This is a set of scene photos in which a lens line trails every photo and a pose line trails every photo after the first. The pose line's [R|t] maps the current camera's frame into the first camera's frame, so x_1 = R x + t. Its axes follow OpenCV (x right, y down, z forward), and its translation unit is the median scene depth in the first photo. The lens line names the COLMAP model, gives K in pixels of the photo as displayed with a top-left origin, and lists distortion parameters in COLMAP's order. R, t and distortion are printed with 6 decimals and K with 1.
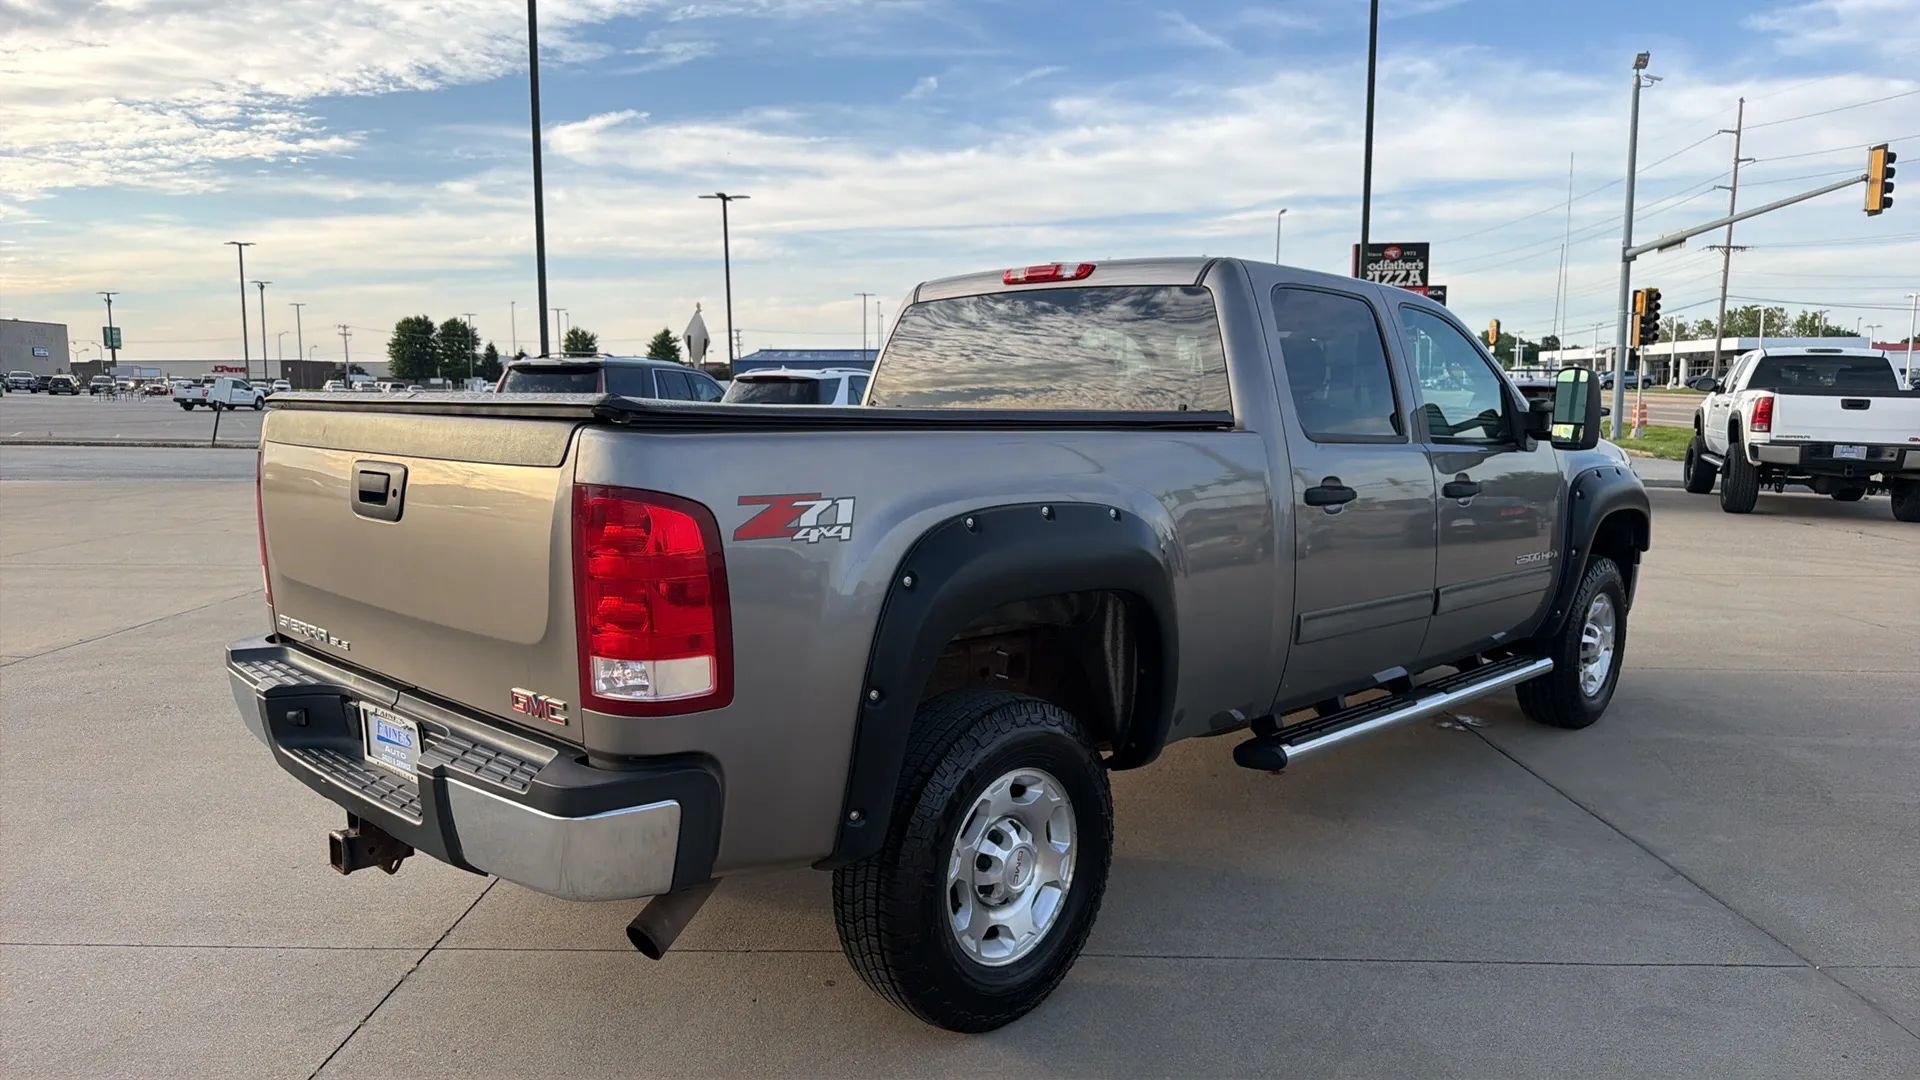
lens RADIAL K [[1303.7, 0, 950.9], [0, 1303.7, 544.6], [0, 0, 1]] dist [0.009729, -0.006895]
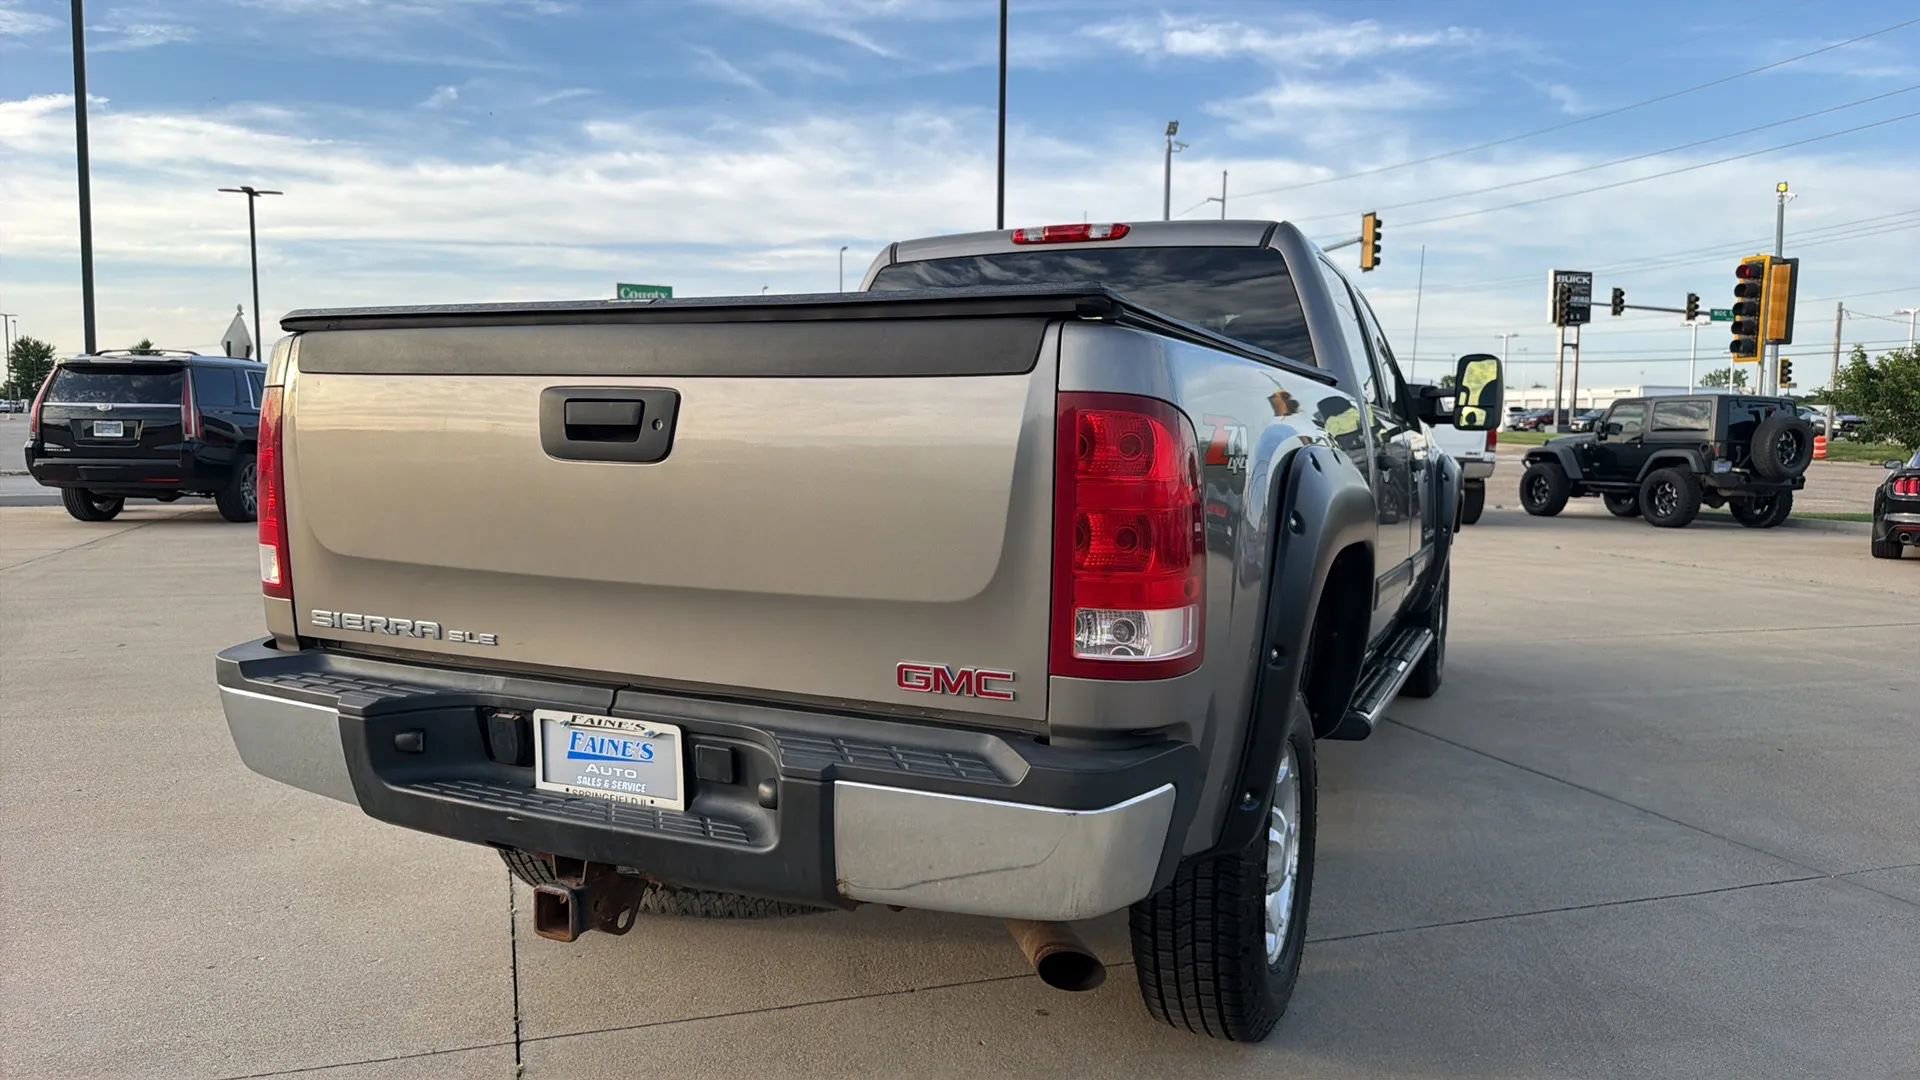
lens RADIAL K [[1295.6, 0, 929.4], [0, 1295.6, 548.2], [0, 0, 1]] dist [0.046806, -0.065640]
pose [[0.945454, -0.020785, 0.325093, -0.021111], [0.027484, 0.999494, -0.016026, 0.002008], [-0.324595, 0.024087, 0.945546, 0.009714]]
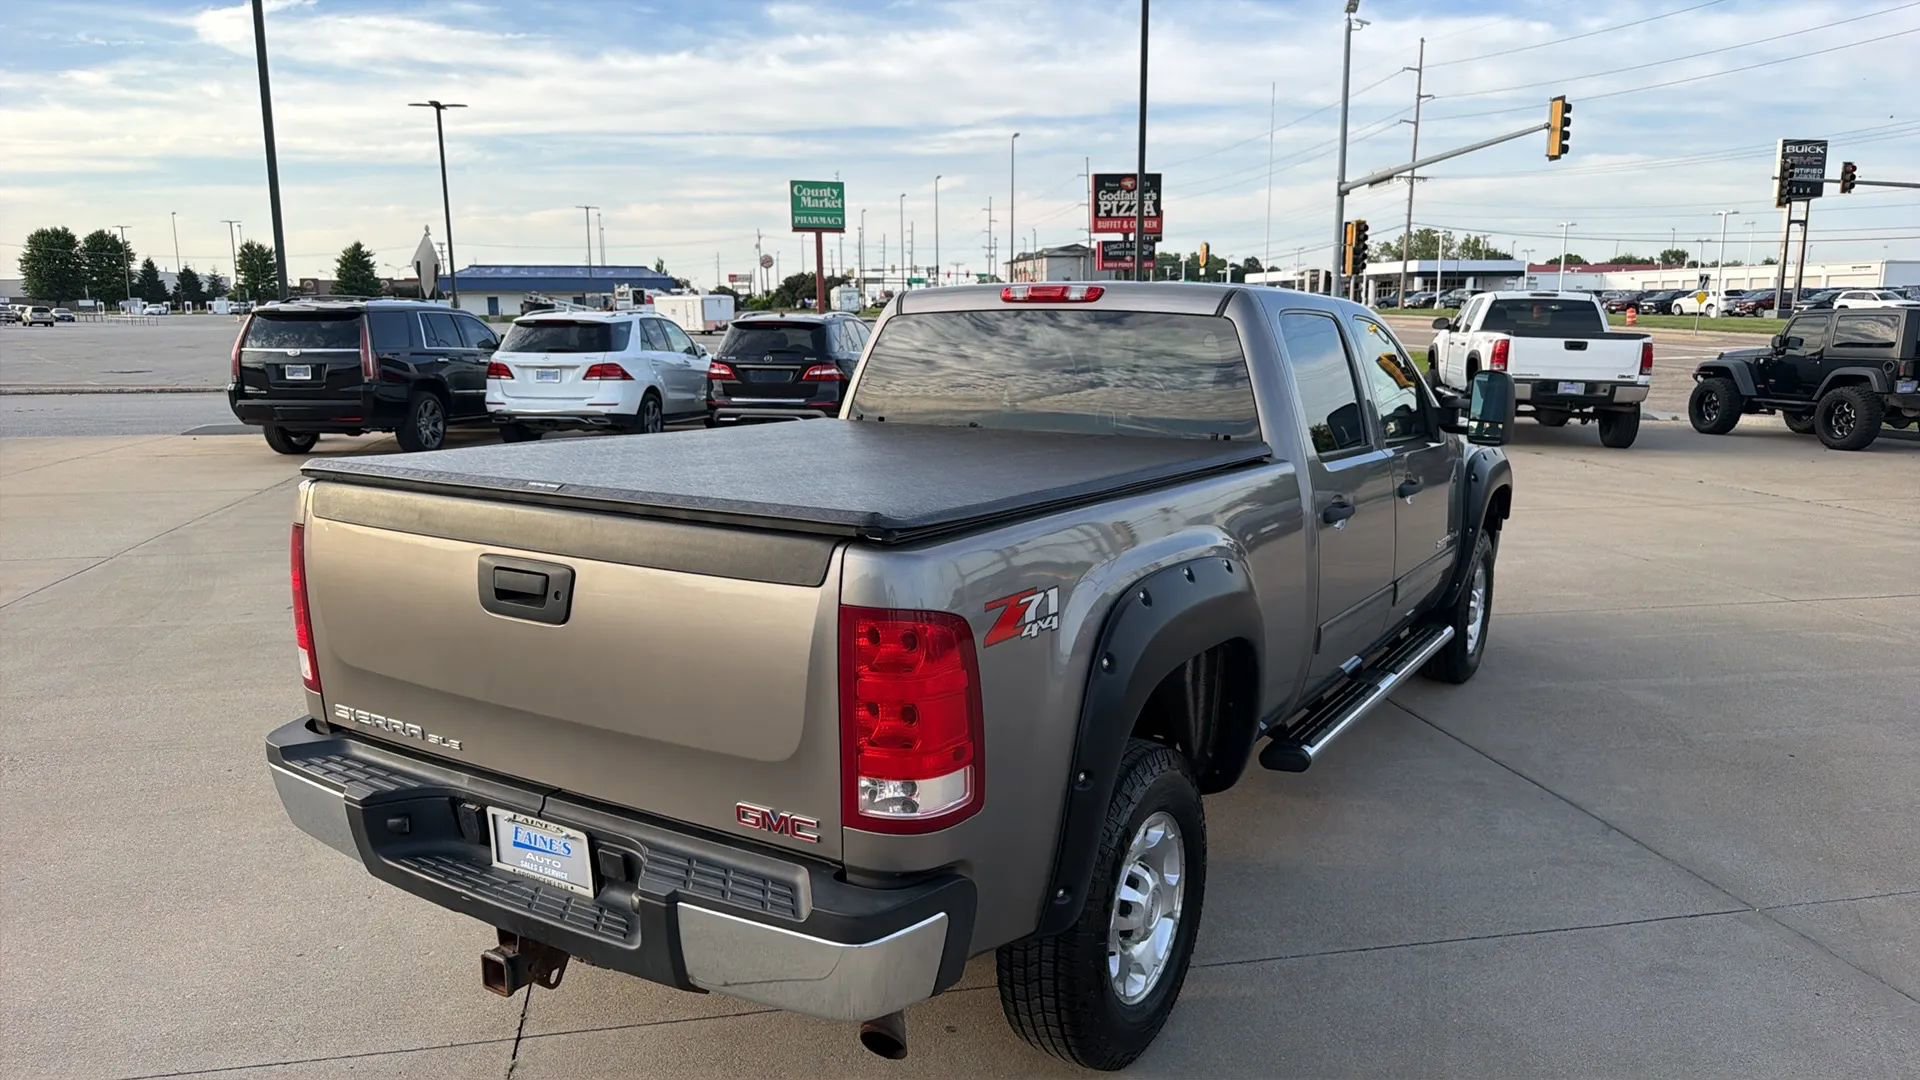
lens RADIAL K [[1299.0, 0, 963.3], [0, 1299.0, 544.2], [0, 0, 1]] dist [0.027542, -0.031498]
pose [[0.976533, -0.042582, 0.211118, -0.013624], [0.029302, 0.997413, 0.065642, -0.005224], [-0.213367, -0.057915, 0.975254, 0.001241]]
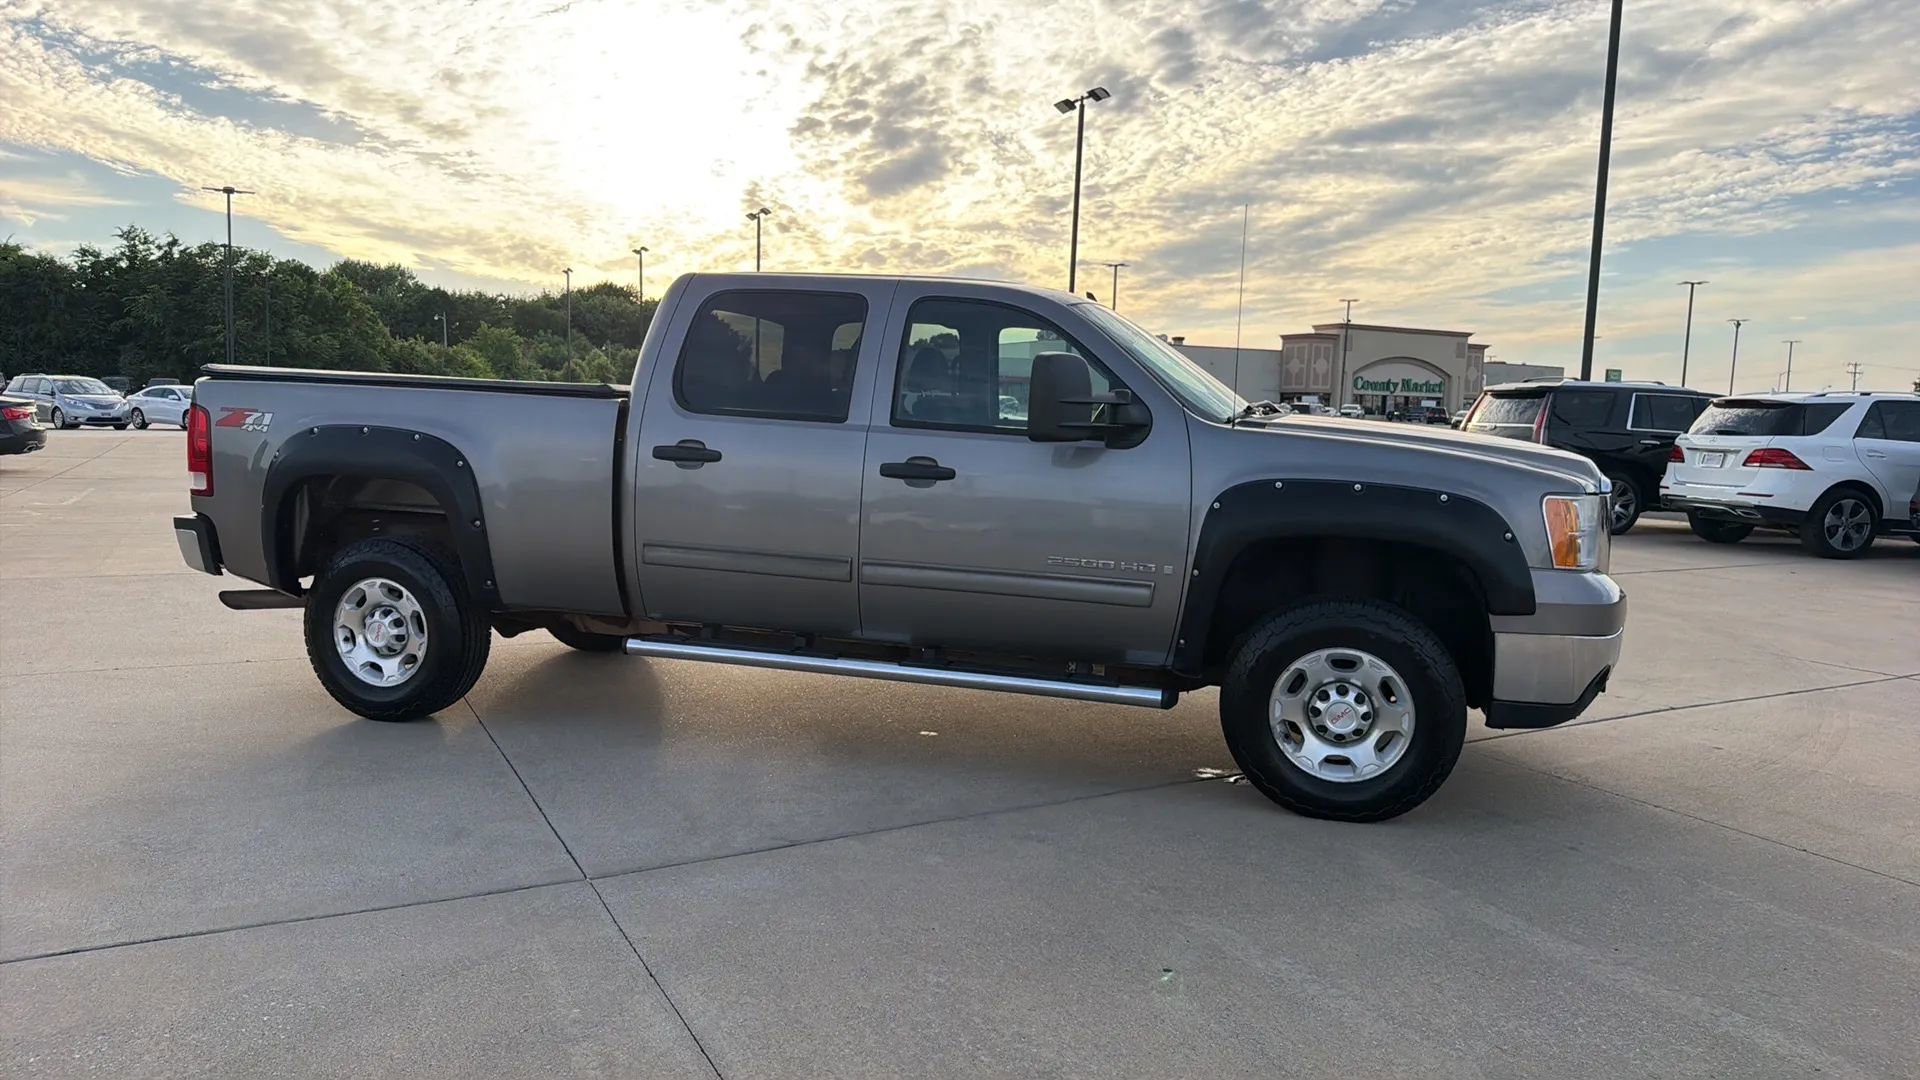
lens RADIAL K [[1307.9, 0, 918.3], [0, 1307.9, 544.3], [0, 0, 1]] dist [0.017097, -0.026058]
pose [[0.463039, 0.100853, -0.880582, 0.087772], [-0.129783, 0.990512, 0.045198, -0.002162], [0.876785, 0.093356, 0.471734, 0.034899]]
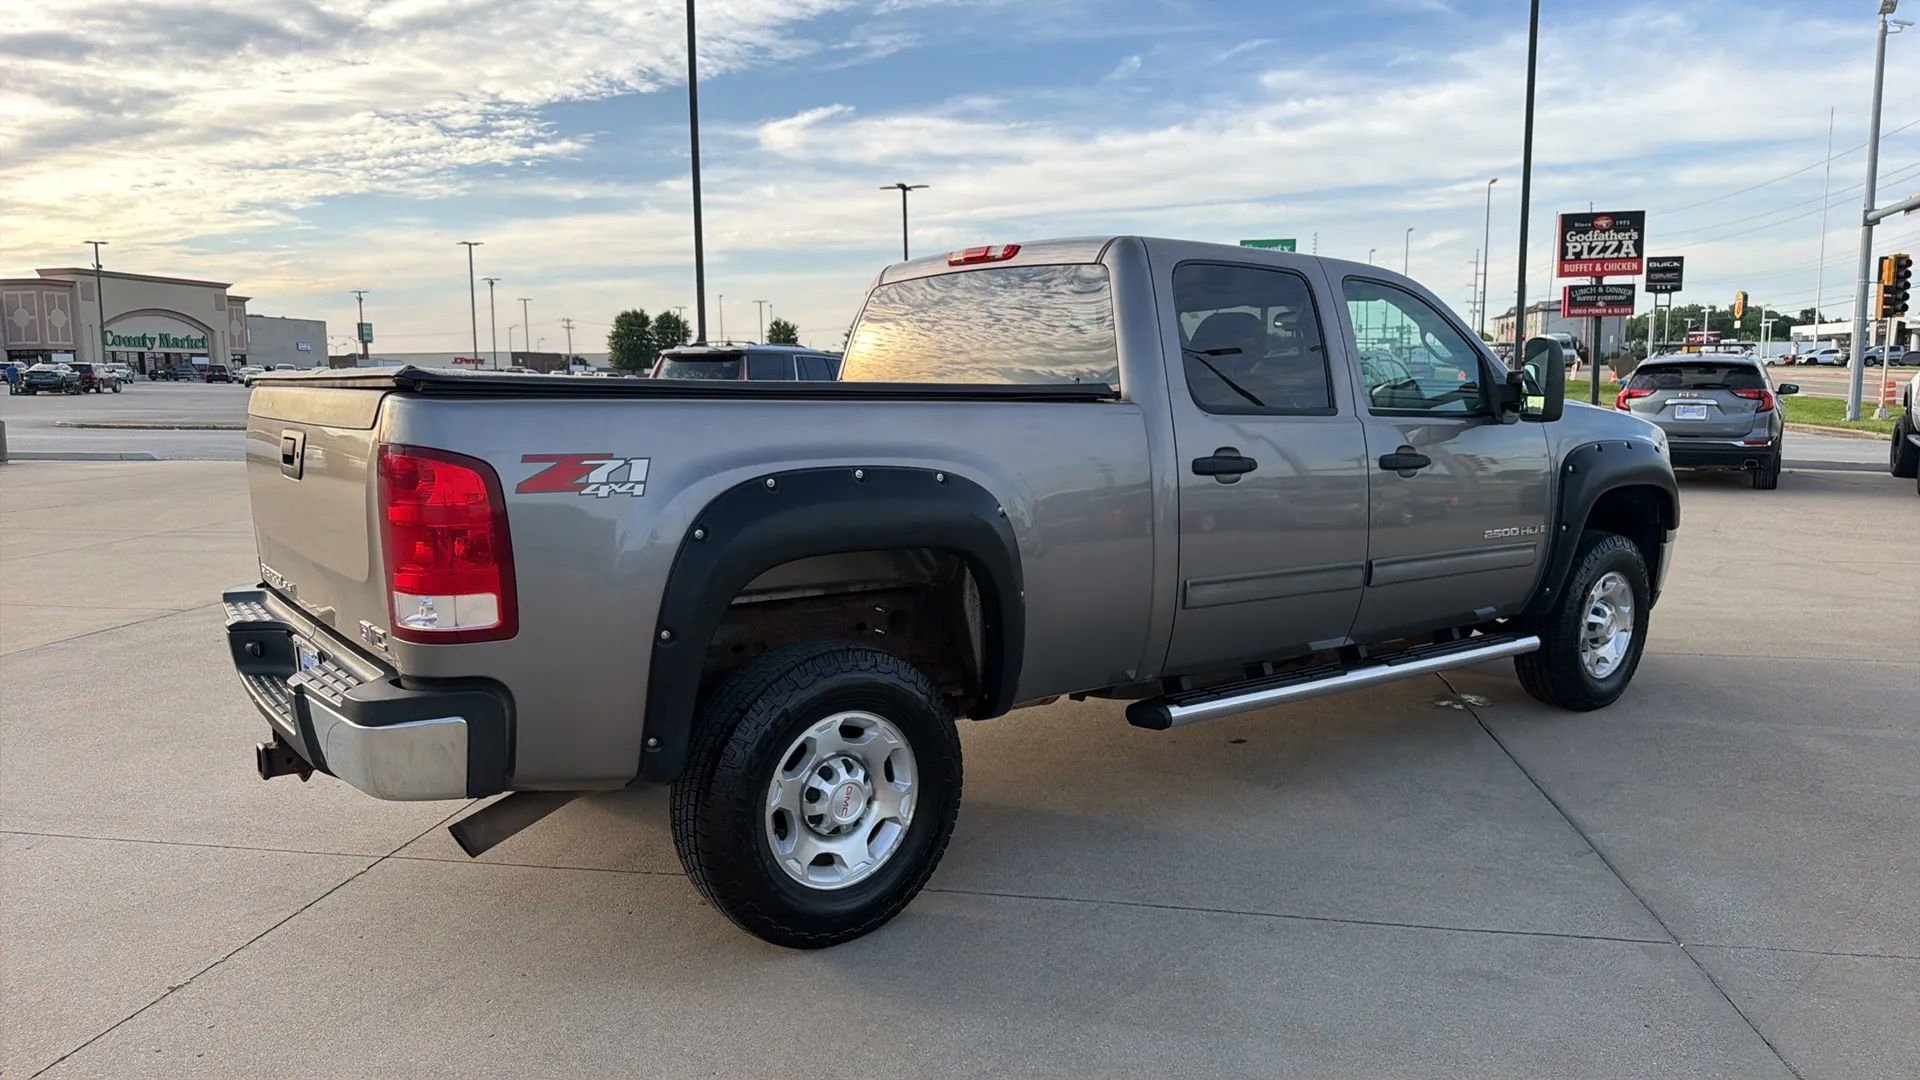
lens RADIAL K [[1298.0, 0, 943.0], [0, 1298.0, 545.2], [0, 0, 1]] dist [0.034468, -0.038752]
pose [[0.987485, 0.011737, -0.157273, 0.013455], [-0.009914, 0.999874, 0.012376, 0.000858], [0.157399, -0.010662, 0.987478, -0.002596]]
